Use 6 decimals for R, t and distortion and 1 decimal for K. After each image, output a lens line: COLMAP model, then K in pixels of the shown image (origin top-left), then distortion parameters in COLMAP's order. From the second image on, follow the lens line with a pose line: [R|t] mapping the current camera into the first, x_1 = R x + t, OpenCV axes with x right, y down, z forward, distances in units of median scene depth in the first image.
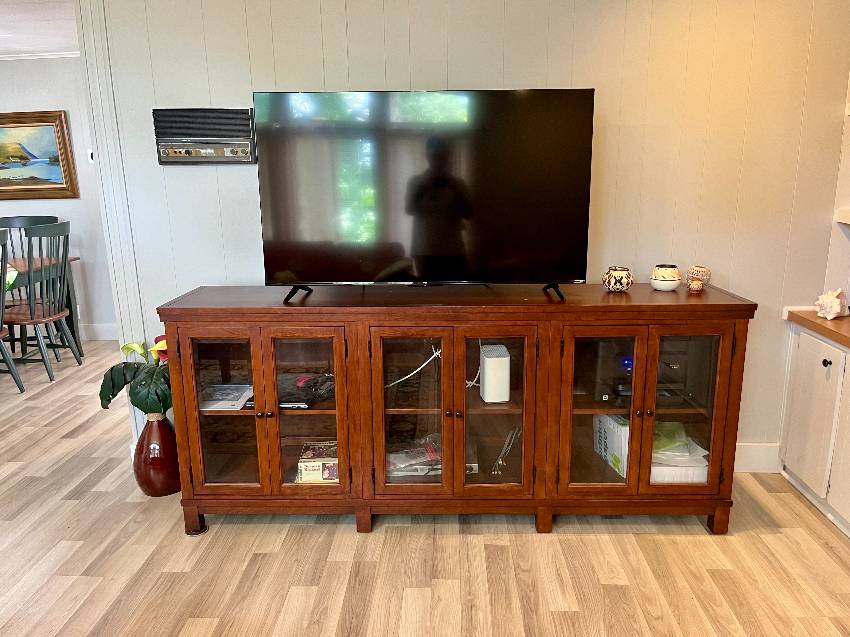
lens RADIAL K [[649.1, 0, 425.0], [0, 649.1, 318.5], [0, 0, 1]] dist [0.058410, -0.089449]
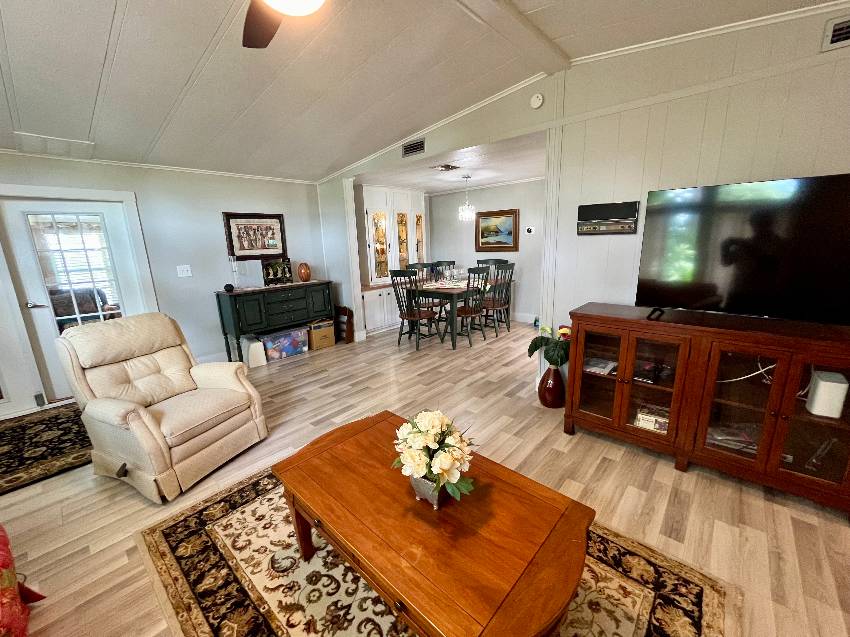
lens RADIAL K [[344.5, 0, 425.0], [0, 344.5, 318.5], [0, 0, 1]] dist [-0.001926, -0.000160]
pose [[0.769197, 0.136586, -0.624243, -0.097476], [-0.128961, 0.989970, 0.057702, 0.000069], [0.625863, 0.036119, 0.779096, -0.031698]]
